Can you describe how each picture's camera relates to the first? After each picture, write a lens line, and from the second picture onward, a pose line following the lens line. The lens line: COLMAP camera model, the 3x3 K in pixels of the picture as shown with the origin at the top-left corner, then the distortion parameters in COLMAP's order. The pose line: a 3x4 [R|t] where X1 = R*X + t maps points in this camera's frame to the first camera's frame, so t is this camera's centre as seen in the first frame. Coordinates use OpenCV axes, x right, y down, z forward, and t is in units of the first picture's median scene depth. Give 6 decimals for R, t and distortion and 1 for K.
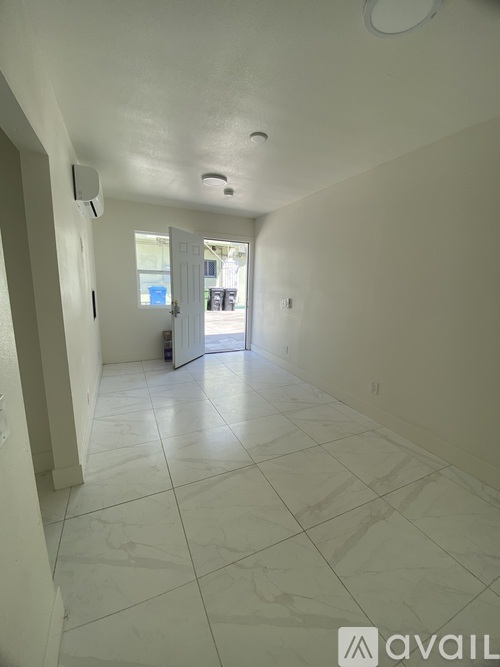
lens RADIAL K [[275.0, 0, 247.6], [0, 275.0, 333.5], [0, 0, 1]] dist [0.002182, -0.001587]
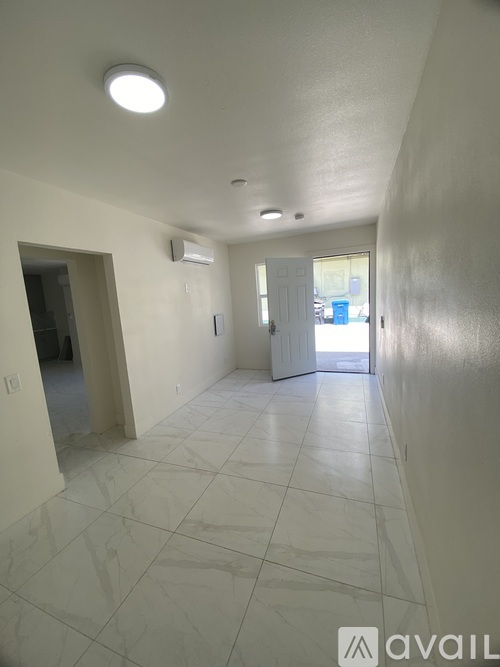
lens RADIAL K [[275.0, 0, 245.7], [0, 275.0, 327.9], [0, 0, 1]] dist [0.002182, -0.001587]
pose [[0.684858, 0.018167, -0.728450, 0.522004], [-0.057593, 0.997911, -0.029259, -0.051231], [0.726397, 0.061992, 0.684474, 0.158535]]
